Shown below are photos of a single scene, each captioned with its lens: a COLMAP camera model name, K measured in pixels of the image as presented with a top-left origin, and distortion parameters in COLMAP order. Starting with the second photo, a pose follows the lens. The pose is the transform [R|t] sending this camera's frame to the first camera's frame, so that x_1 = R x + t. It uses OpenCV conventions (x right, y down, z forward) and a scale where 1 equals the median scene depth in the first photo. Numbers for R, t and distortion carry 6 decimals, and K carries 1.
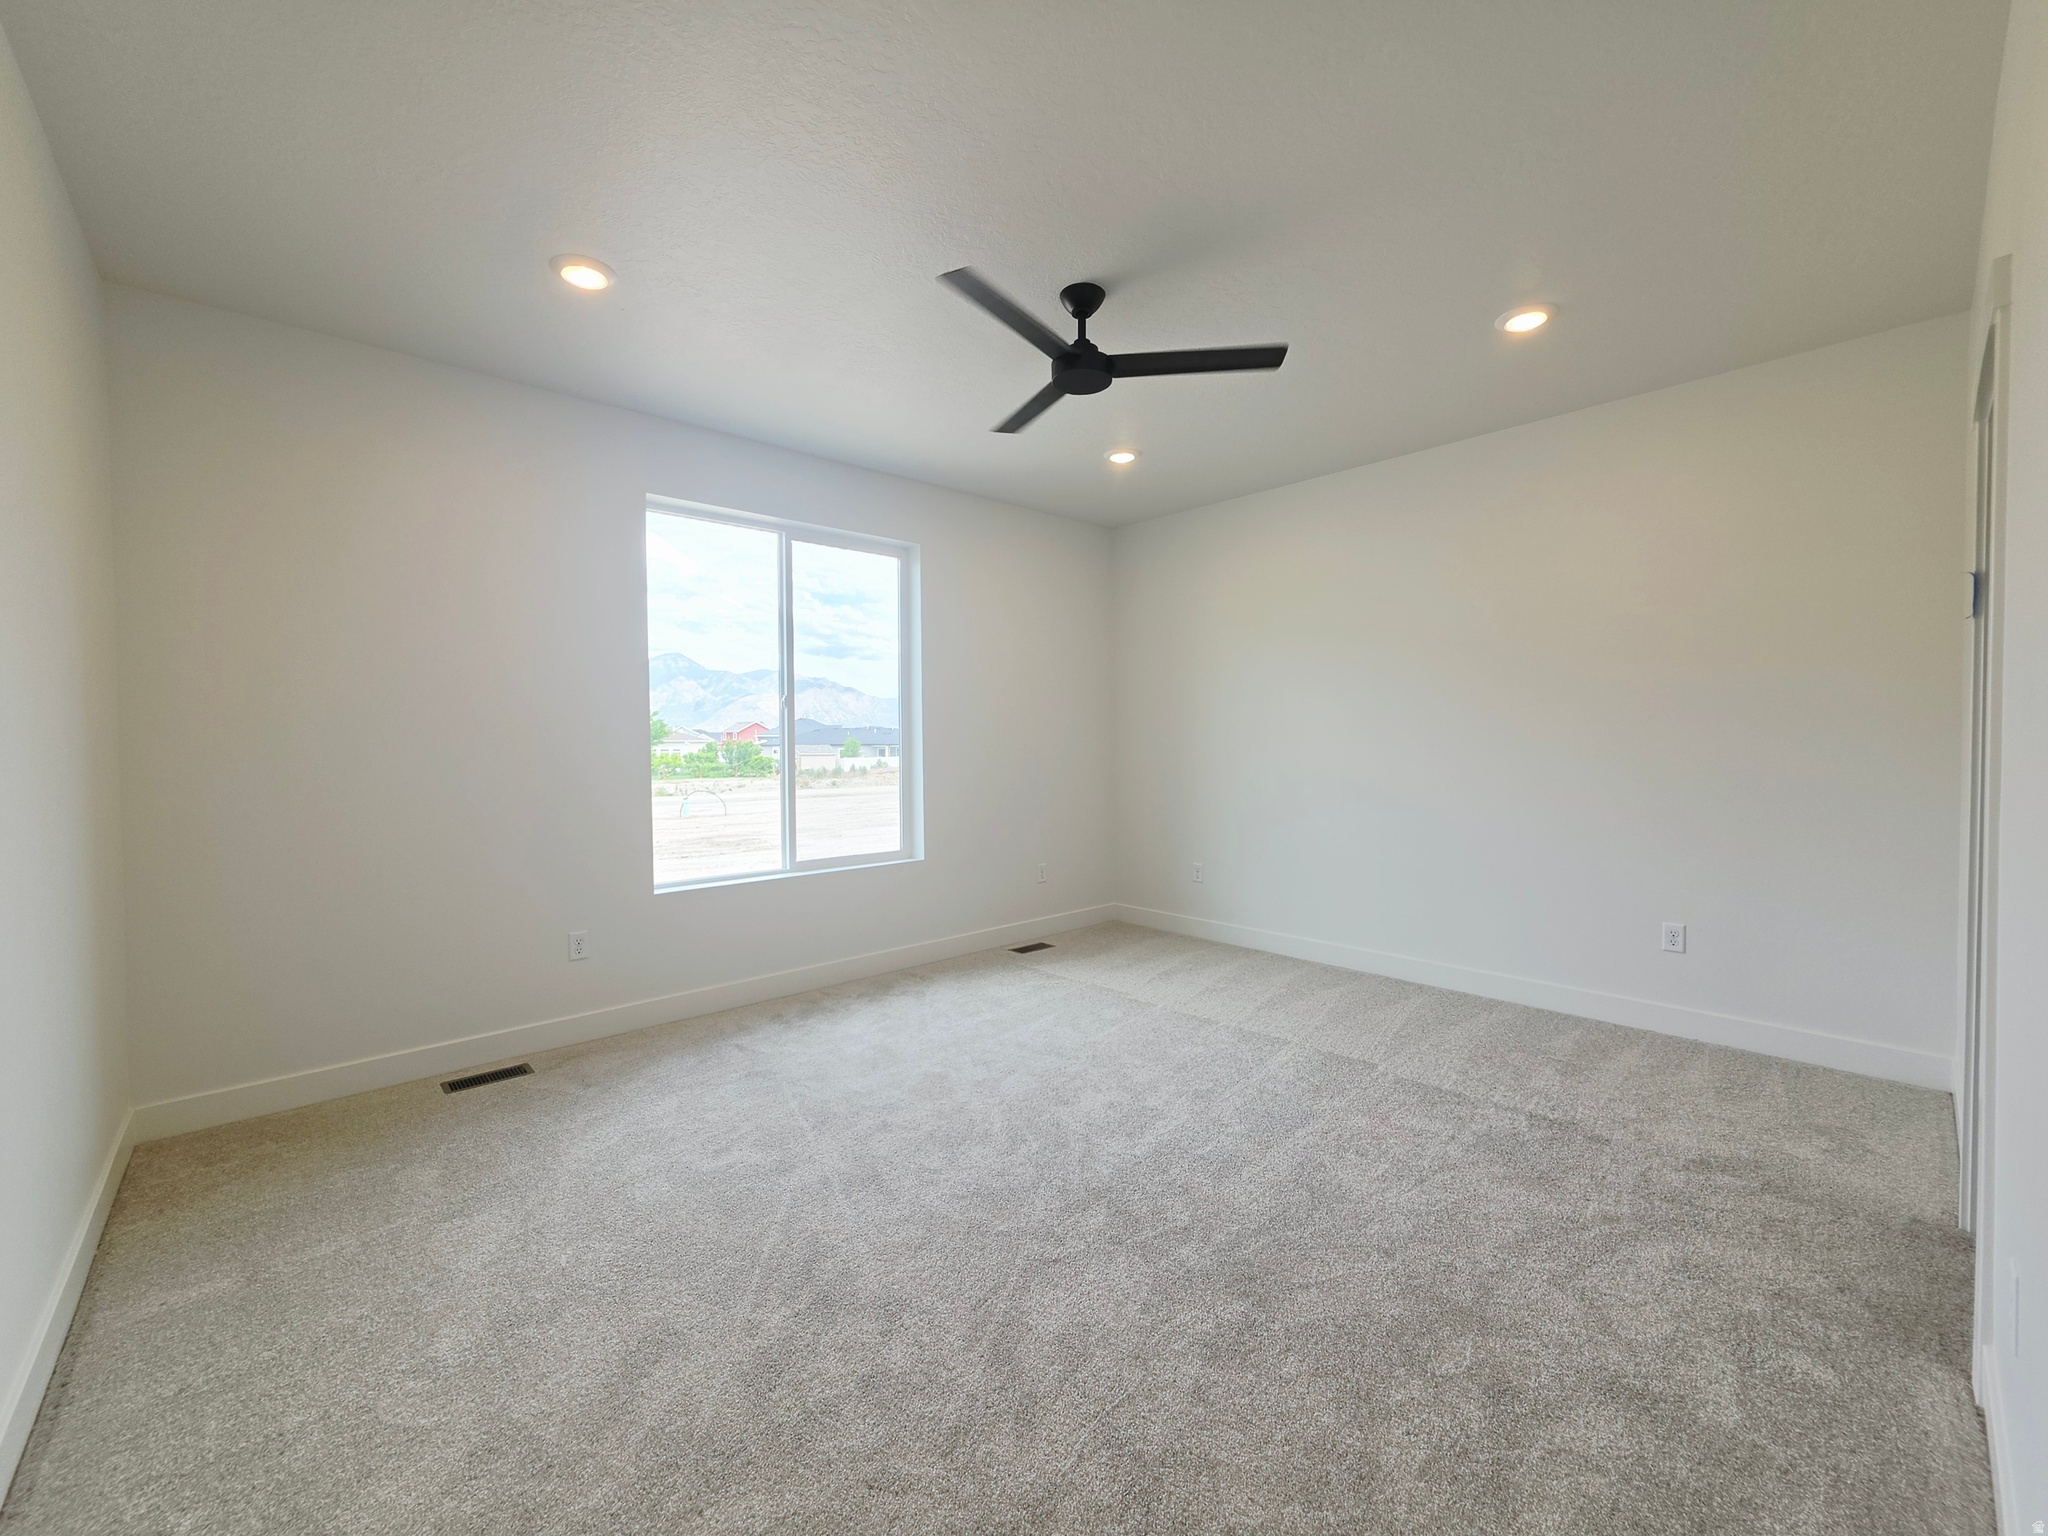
lens RADIAL K [[823.5, 0, 1015.3], [0, 823.5, 772.3], [0, 0, 1]] dist [-0.007150, 0.002327]
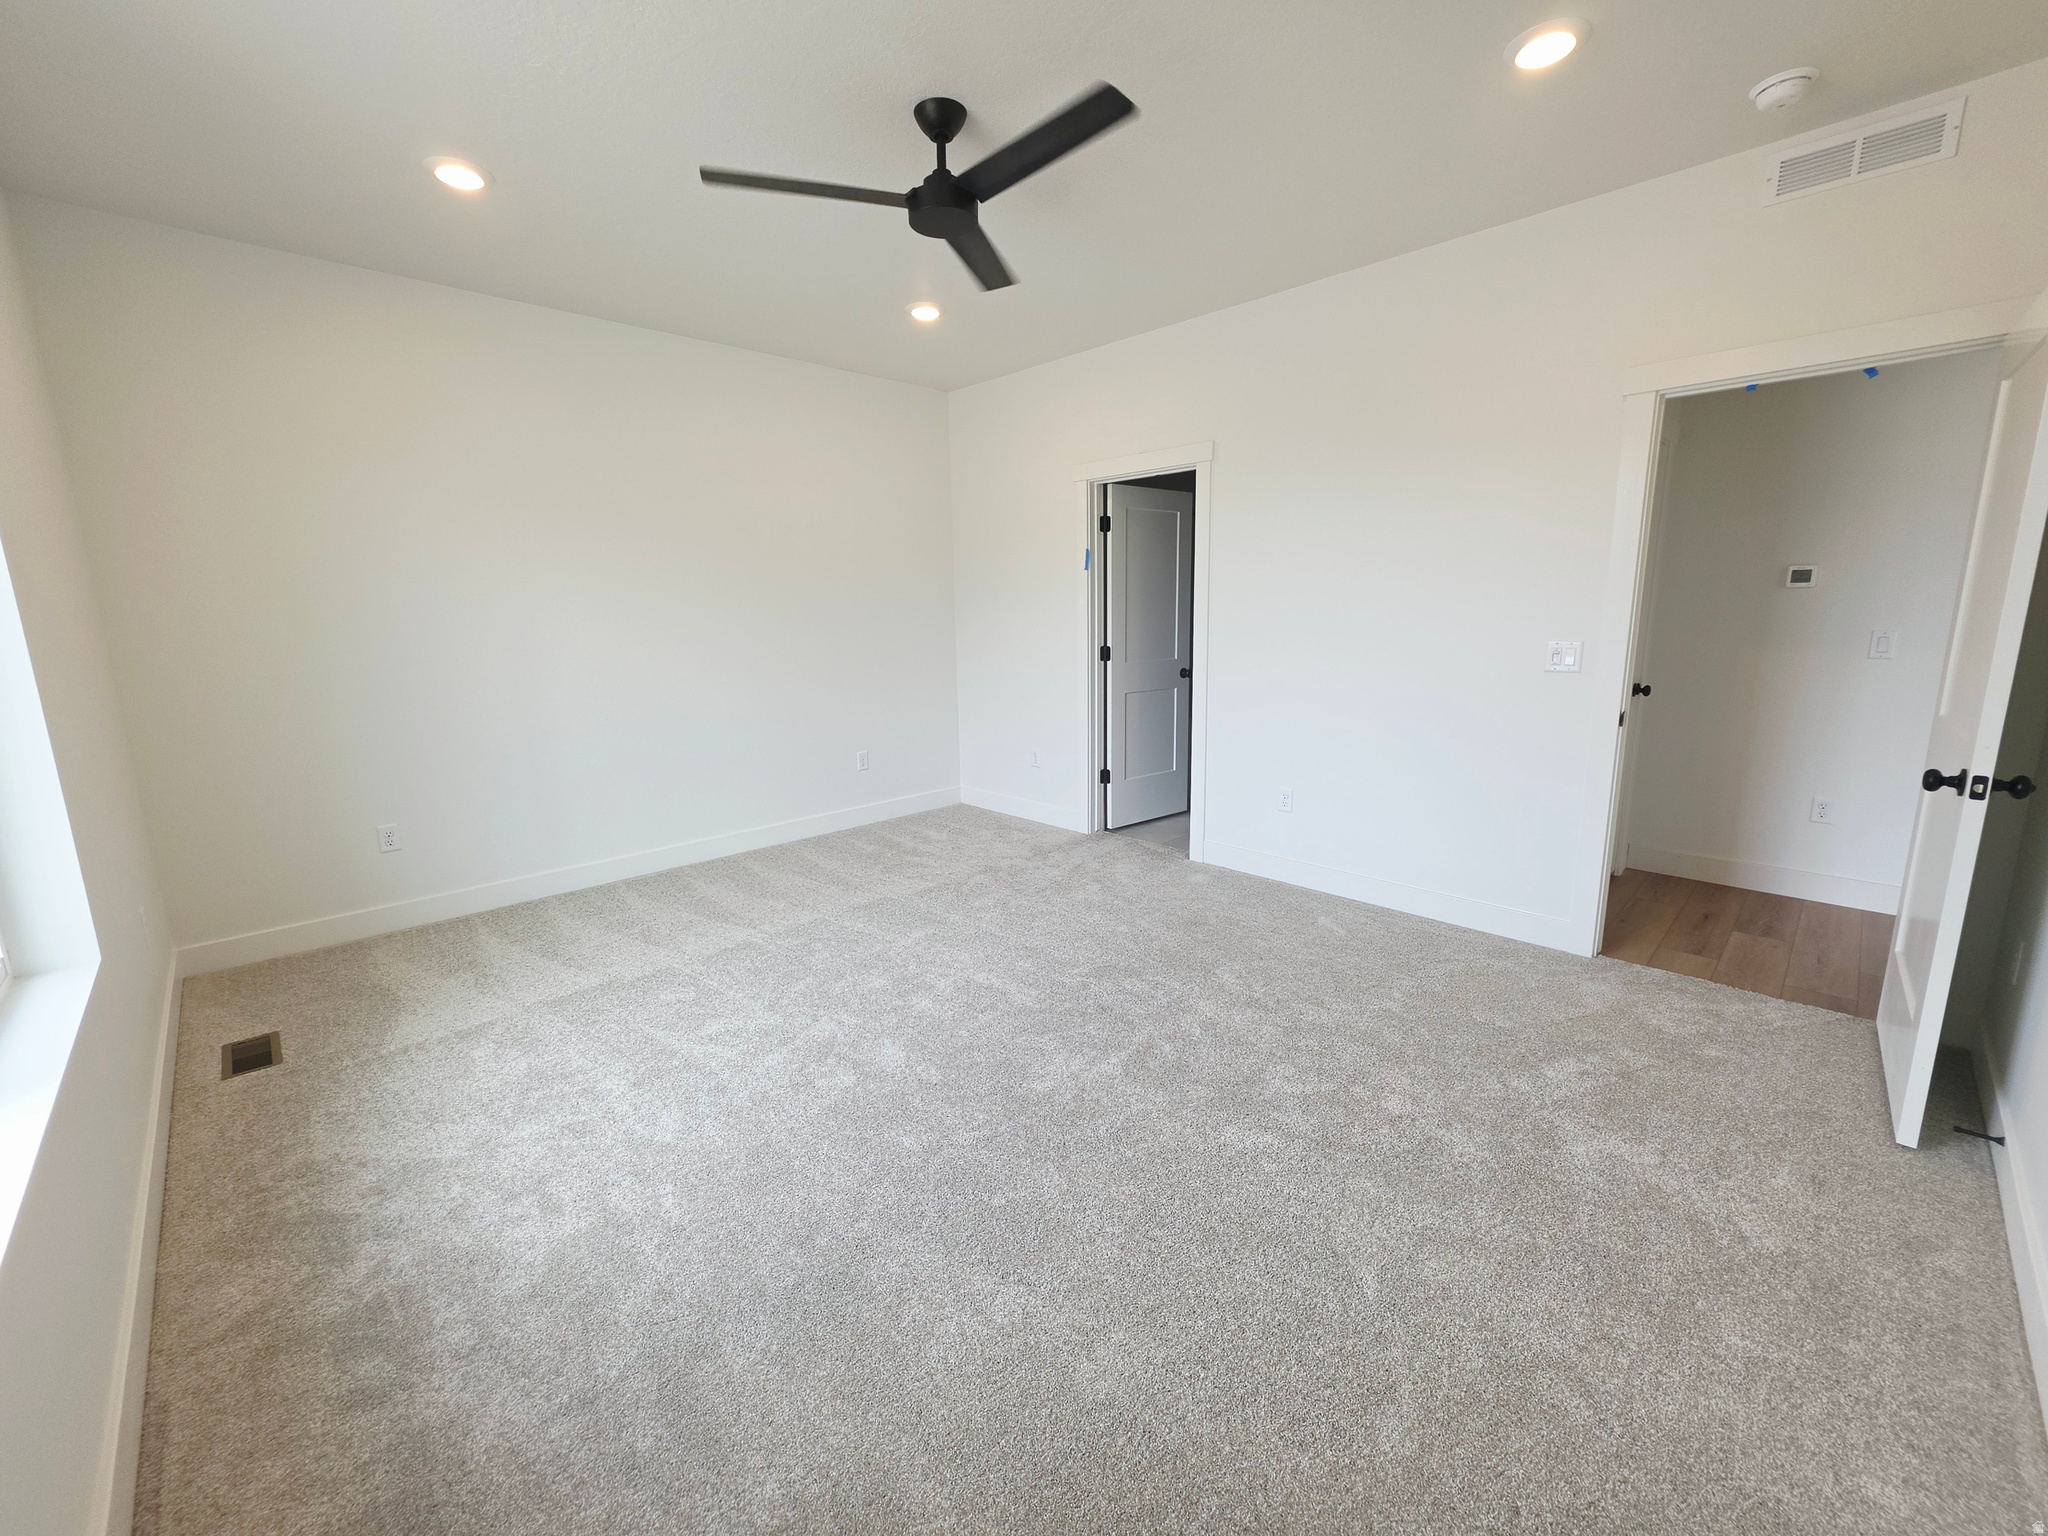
lens RADIAL K [[823.5, 0, 1021.5], [0, 823.5, 760.2], [0, 0, 1]] dist [-0.007150, 0.002327]
pose [[-0.019940, -0.177785, 0.983867, -0.586864], [0.059112, 0.982132, 0.178669, -0.039235], [-0.998052, 0.061721, -0.009074, 0.647767]]
